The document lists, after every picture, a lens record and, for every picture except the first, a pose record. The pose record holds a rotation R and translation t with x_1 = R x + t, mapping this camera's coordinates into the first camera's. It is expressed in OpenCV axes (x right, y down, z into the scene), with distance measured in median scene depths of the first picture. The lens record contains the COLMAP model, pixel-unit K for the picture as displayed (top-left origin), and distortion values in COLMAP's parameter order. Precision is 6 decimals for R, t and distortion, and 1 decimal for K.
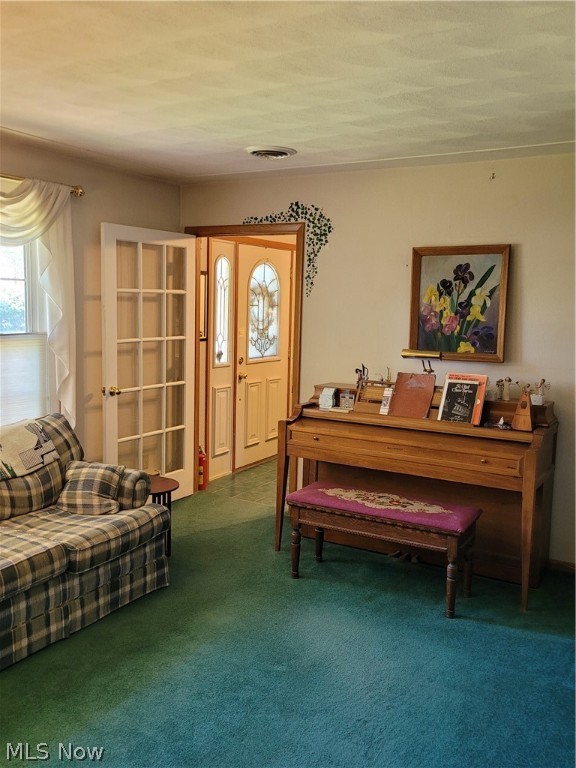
lens RADIAL K [[687.4, 0, 291.3], [0, 687.4, 381.6], [0, 0, 1]] dist [0.041066, 0.003857]
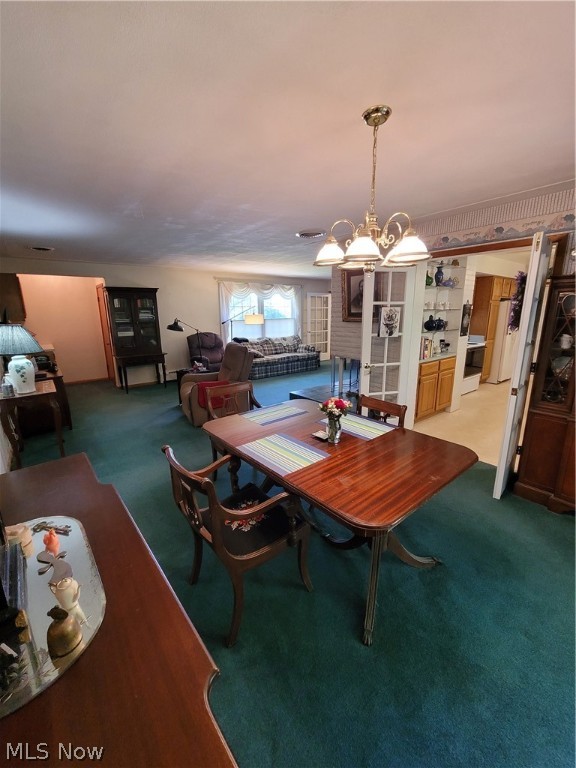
lens RADIAL K [[313.9, 0, 289.2], [0, 313.9, 383.4], [0, 0, 1]] dist [0.000581, -0.000563]
pose [[0.931781, 0.048631, -0.359749, 0.378790], [-0.010857, 0.994276, 0.106287, 0.139519], [0.362859, -0.095131, 0.926976, -0.989816]]
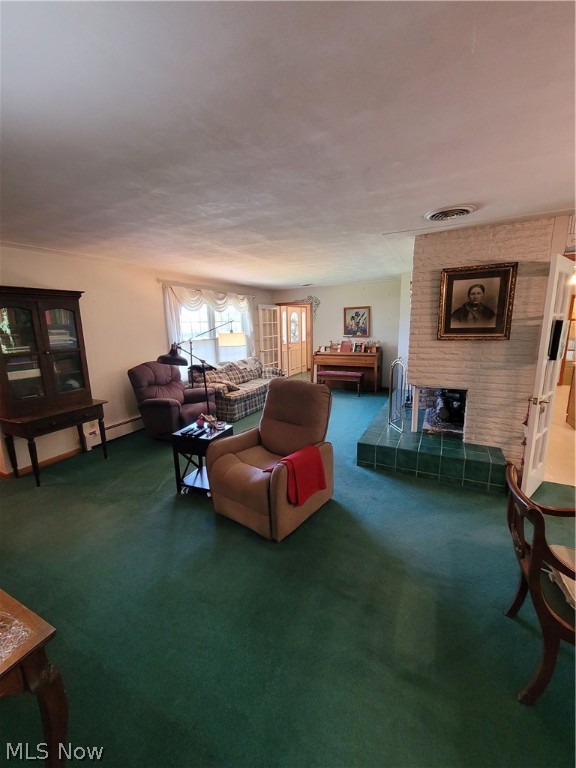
lens RADIAL K [[313.9, 0, 289.4], [0, 313.9, 381.8], [0, 0, 1]] dist [0.000581, -0.000563]
pose [[0.996925, -0.056717, 0.054074, -0.234181], [0.053058, 0.996351, 0.066857, 0.077202], [-0.057668, -0.063782, 0.996296, -0.709869]]
